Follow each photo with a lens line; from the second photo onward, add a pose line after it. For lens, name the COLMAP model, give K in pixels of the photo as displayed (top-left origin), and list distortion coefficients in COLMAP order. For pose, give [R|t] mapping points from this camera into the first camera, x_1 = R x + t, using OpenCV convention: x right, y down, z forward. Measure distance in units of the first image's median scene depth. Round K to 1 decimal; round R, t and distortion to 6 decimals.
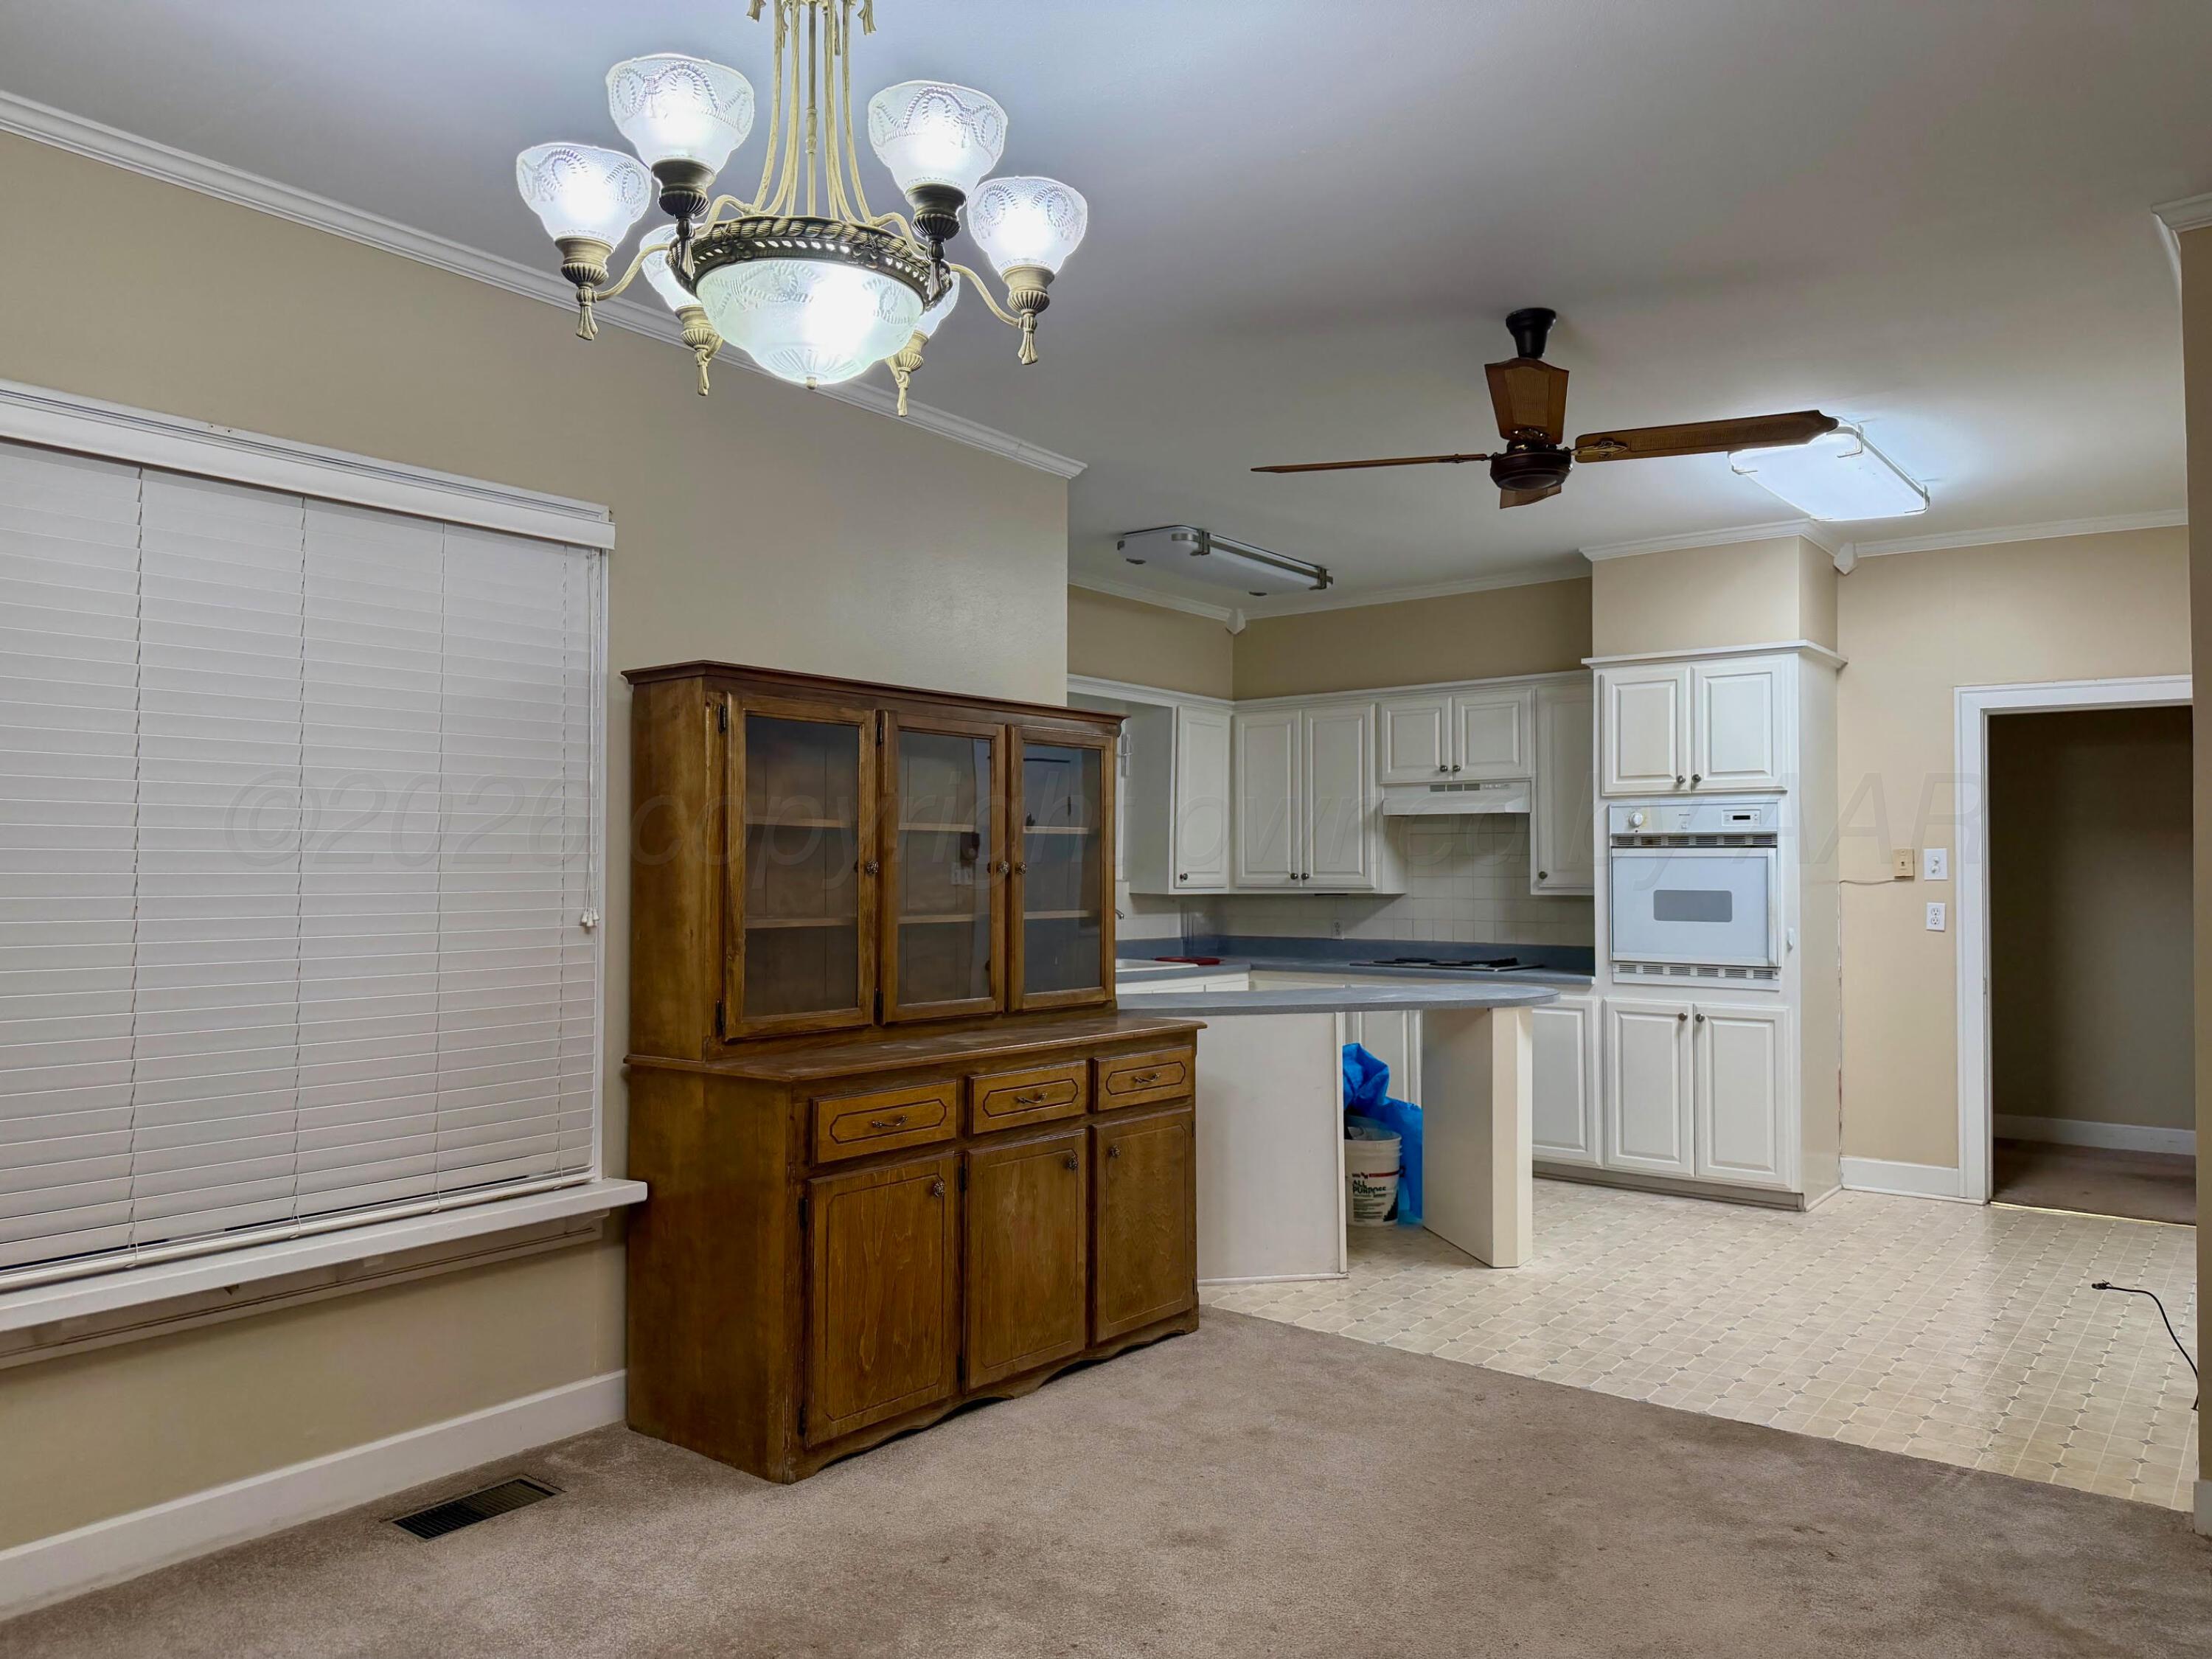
lens RADIAL K [[1542.2, 0, 1106.0], [0, 1542.2, 829.5], [0, 0, 1]] dist [0.112100, -0.189713]
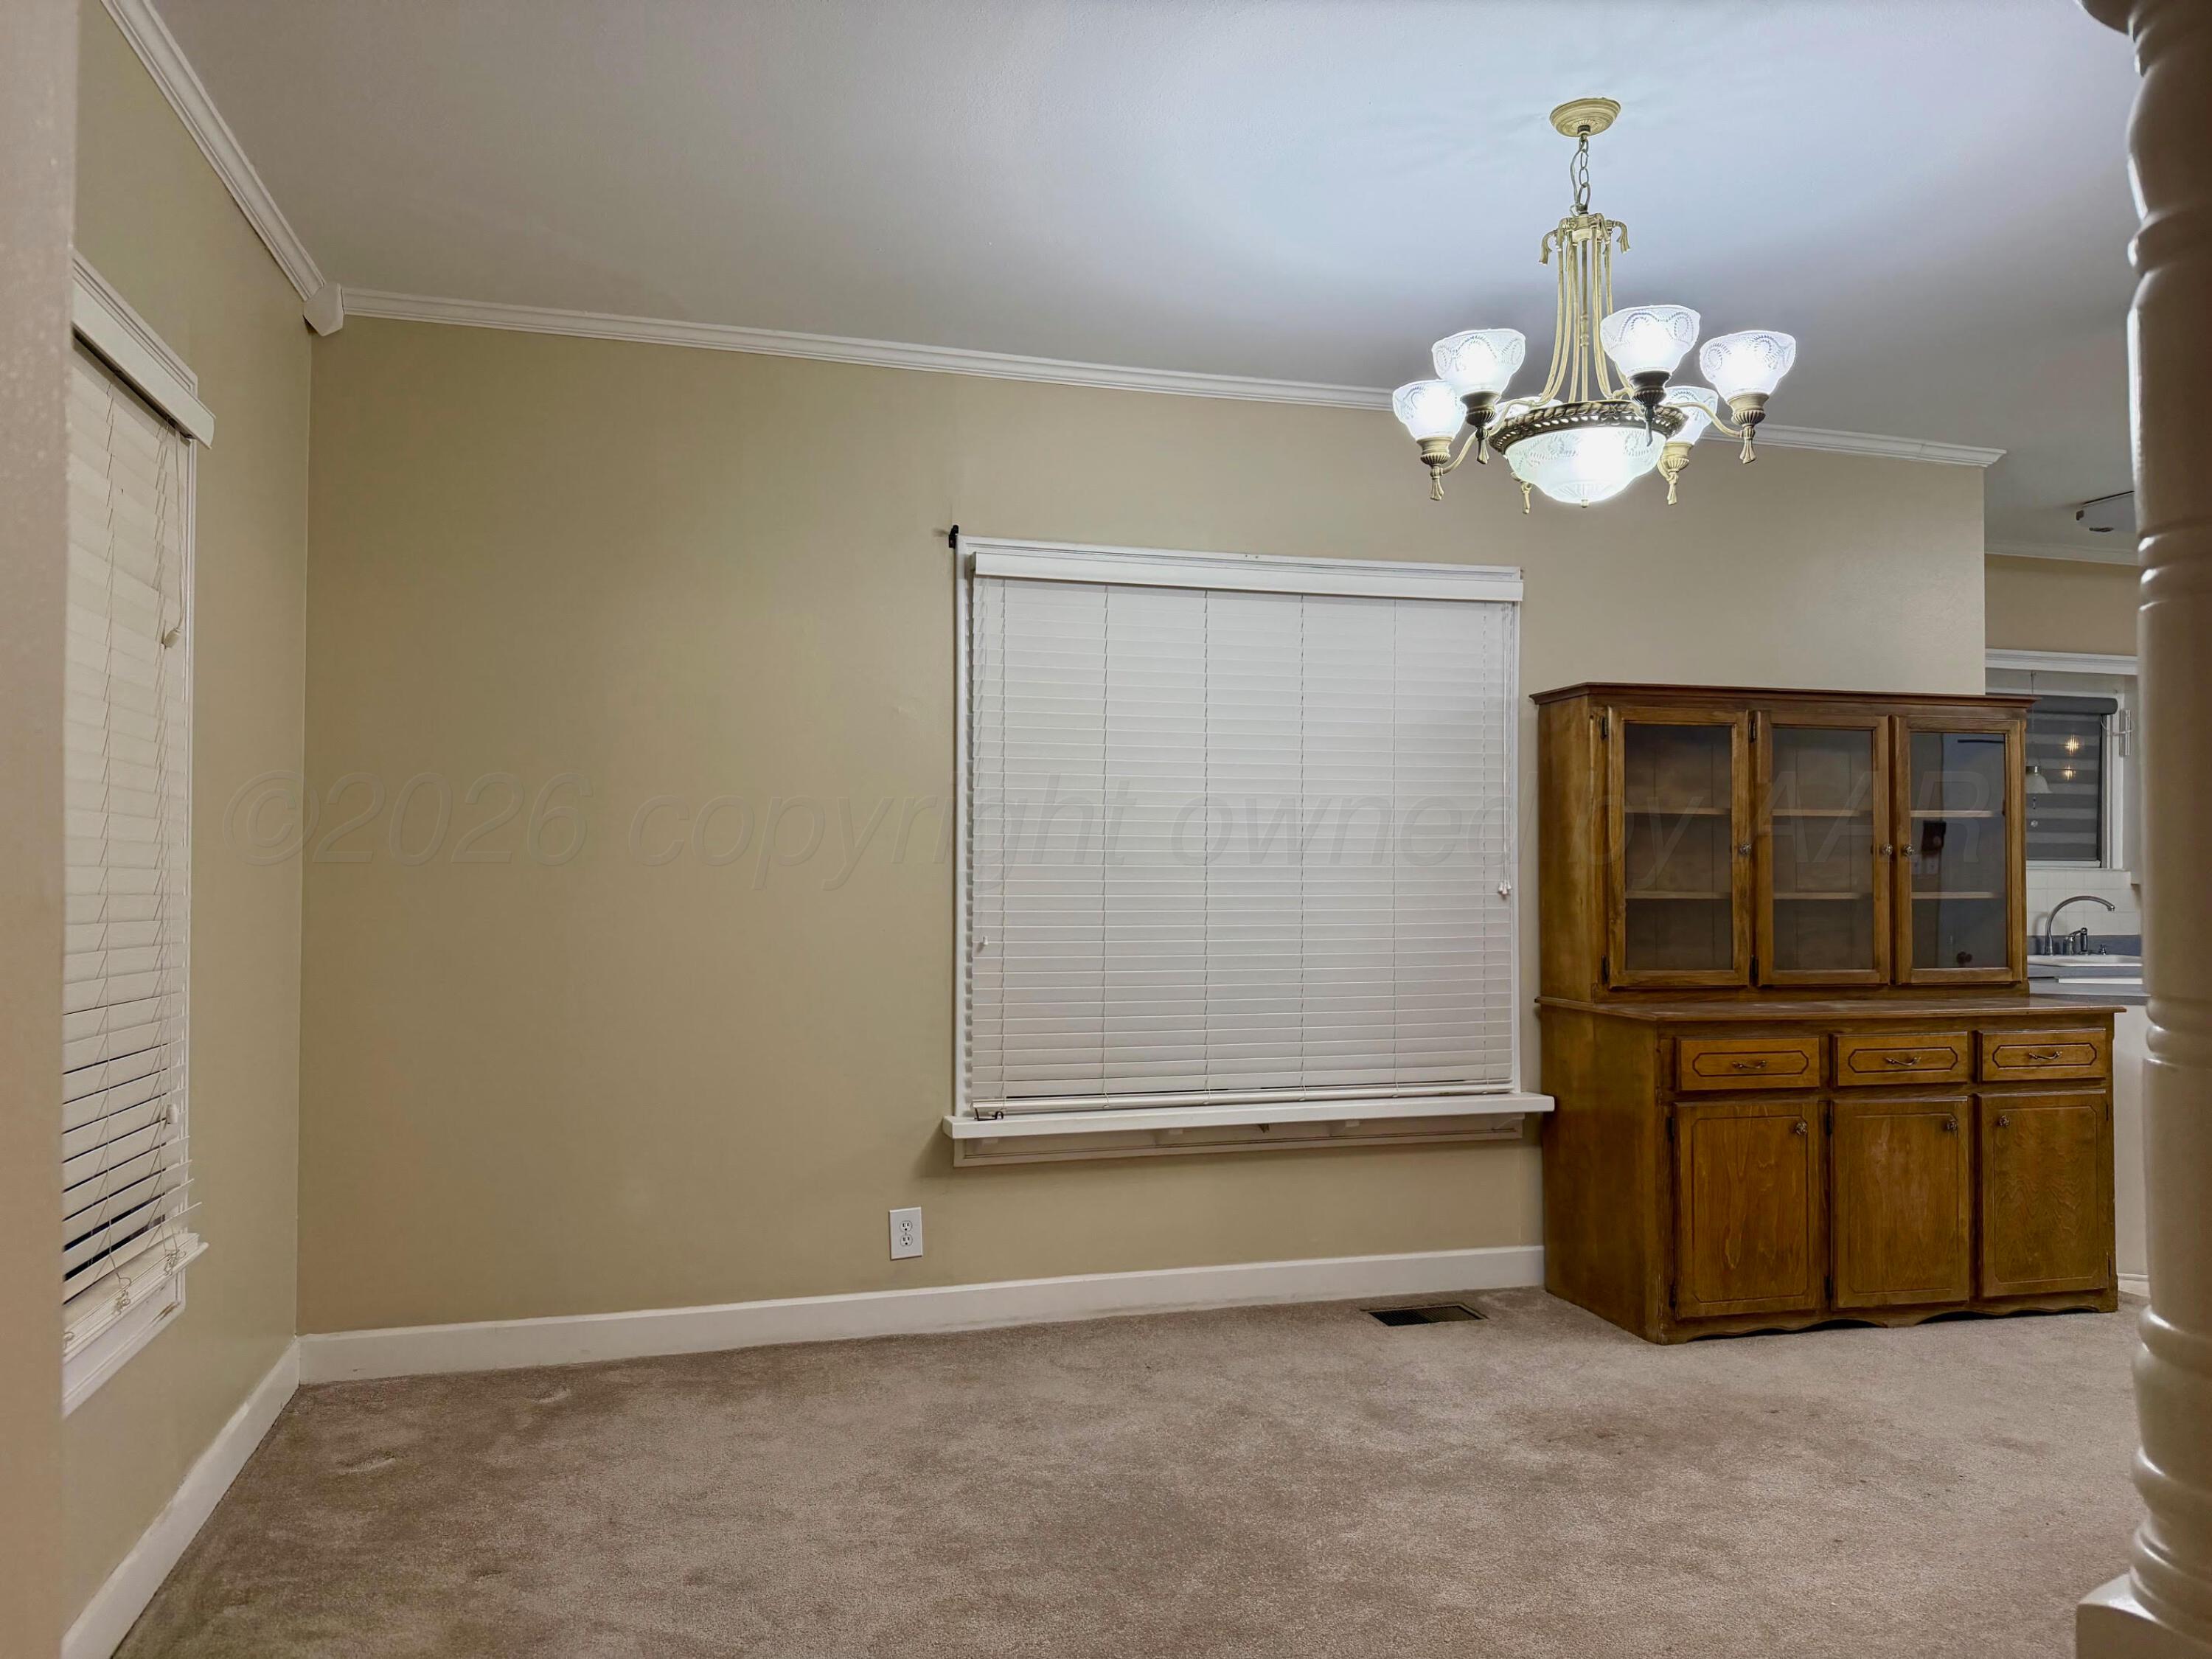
lens RADIAL K [[1542.2, 0, 1106.0], [0, 1542.2, 829.5], [0, 0, 1]] dist [0.112100, -0.189713]
pose [[0.804259, -0.011735, -0.594163, 0.171557], [0.013284, 0.999910, -0.001767, 0.006469], [0.594130, -0.006471, 0.804343, -0.236808]]
